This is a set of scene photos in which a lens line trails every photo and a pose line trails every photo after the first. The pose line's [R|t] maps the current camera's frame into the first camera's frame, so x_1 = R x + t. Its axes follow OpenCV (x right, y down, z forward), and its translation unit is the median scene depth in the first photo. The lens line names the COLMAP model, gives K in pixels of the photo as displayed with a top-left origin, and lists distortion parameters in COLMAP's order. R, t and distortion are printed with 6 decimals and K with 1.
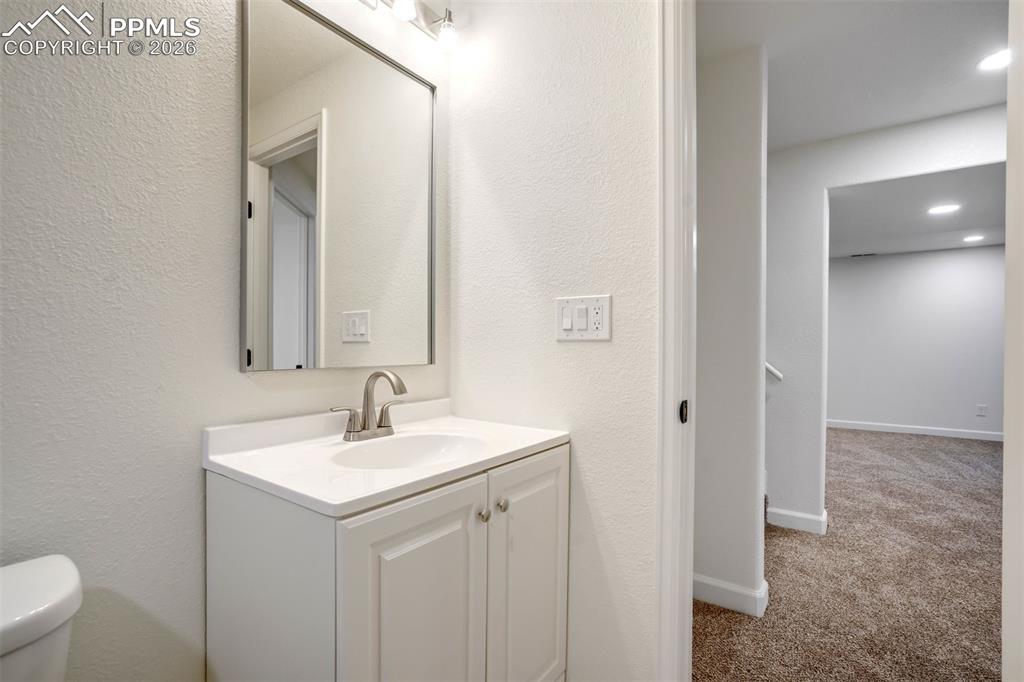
lens RADIAL K [[479.3, 0, 508.1], [0, 479.3, 342.9], [0, 0, 1]] dist [-0.042342, 0.023088]
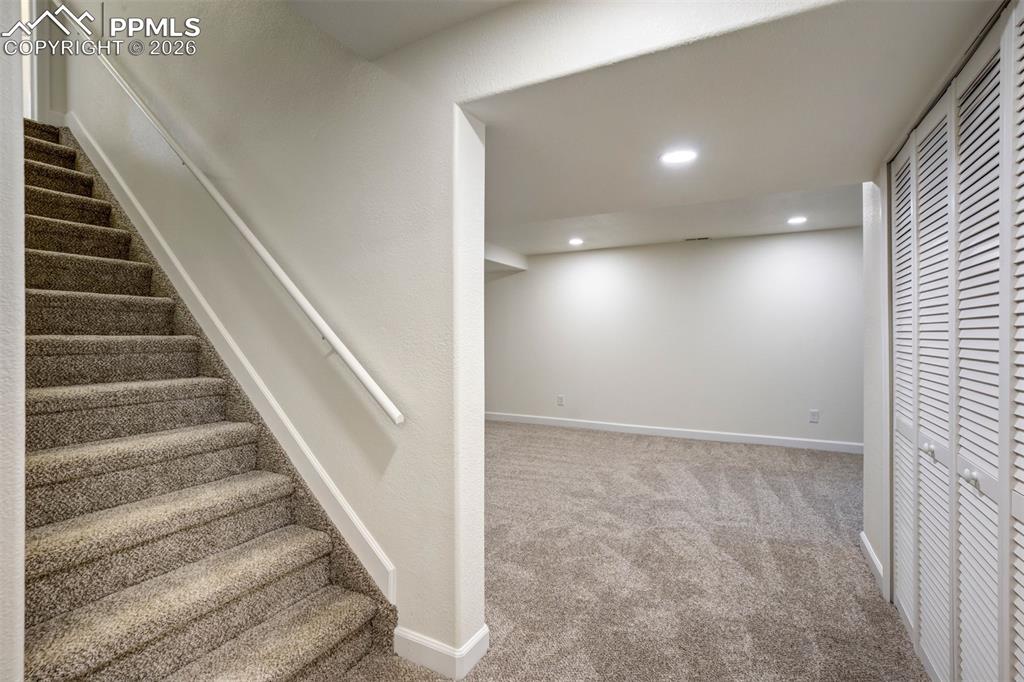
lens RADIAL K [[479.3, 0, 508.1], [0, 479.3, 342.9], [0, 0, 1]] dist [-0.042342, 0.023088]
pose [[0.991337, -0.013273, 0.130672, 0.418259], [0.010785, 0.999747, 0.019729, -0.024210], [-0.130901, -0.018149, 0.991229, 0.253144]]
